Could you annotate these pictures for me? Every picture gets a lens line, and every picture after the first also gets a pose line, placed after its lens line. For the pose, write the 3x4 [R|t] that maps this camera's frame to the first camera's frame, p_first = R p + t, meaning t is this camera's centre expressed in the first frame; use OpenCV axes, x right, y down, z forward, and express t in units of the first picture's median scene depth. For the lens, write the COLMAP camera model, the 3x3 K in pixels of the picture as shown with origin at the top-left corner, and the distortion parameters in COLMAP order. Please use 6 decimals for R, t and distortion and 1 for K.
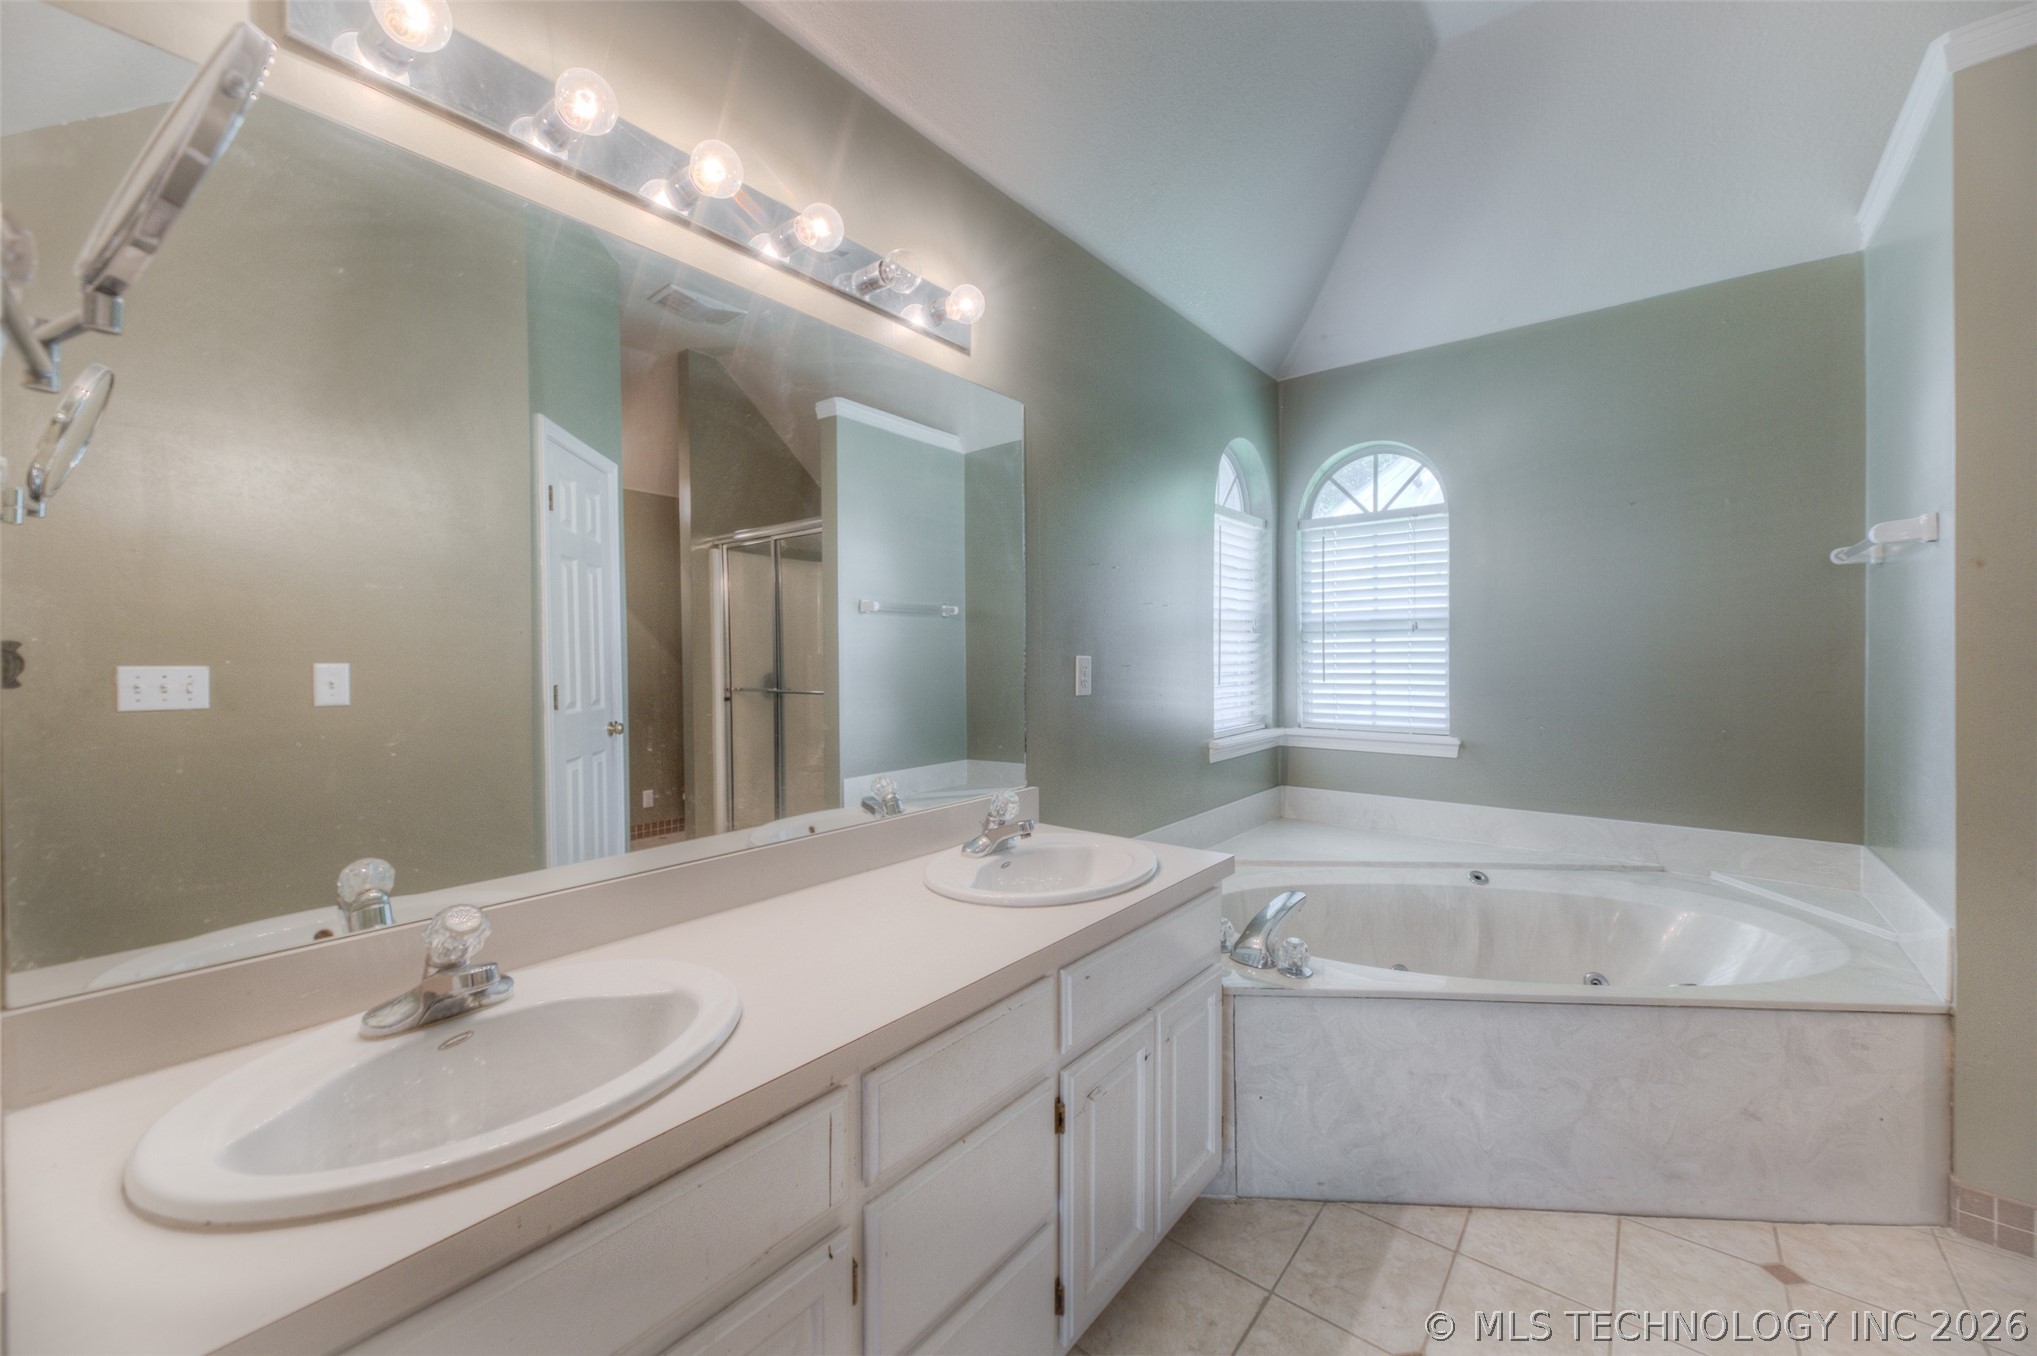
lens RADIAL K [[804.0, 0, 1007.8], [0, 804.0, 665.5], [0, 0, 1]] dist [0.010197, -0.001265]
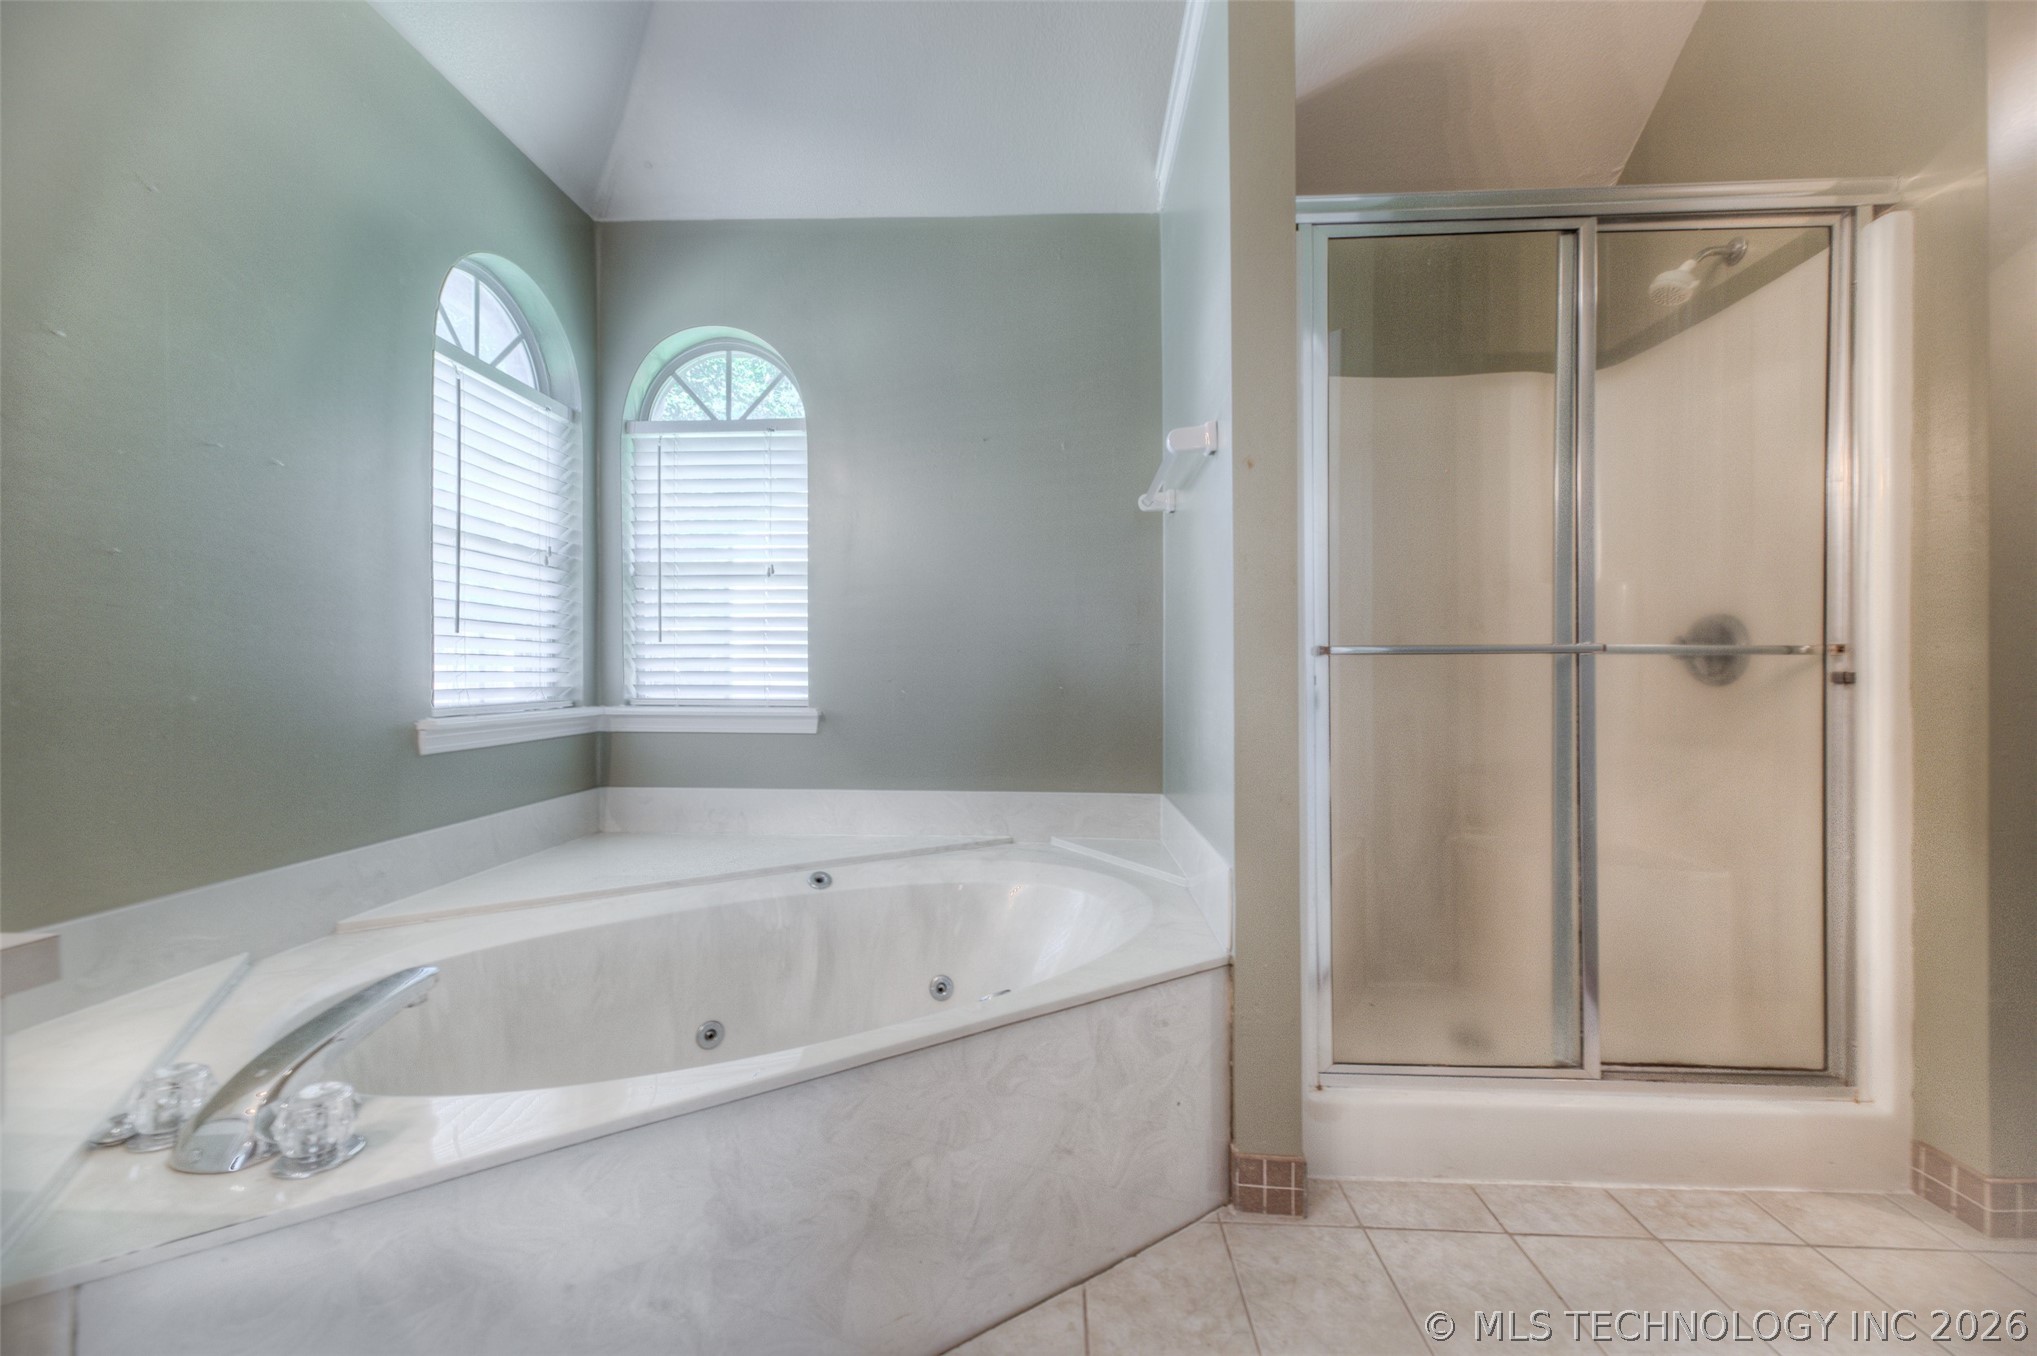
lens RADIAL K [[804.0, 0, 1014.1], [0, 804.0, 671.0], [0, 0, 1]] dist [0.010197, -0.001265]
pose [[0.807629, 0.007064, 0.589649, 0.271423], [0.002180, 0.999886, -0.014965, 0.072974], [-0.589687, 0.013372, 0.807521, 0.259080]]
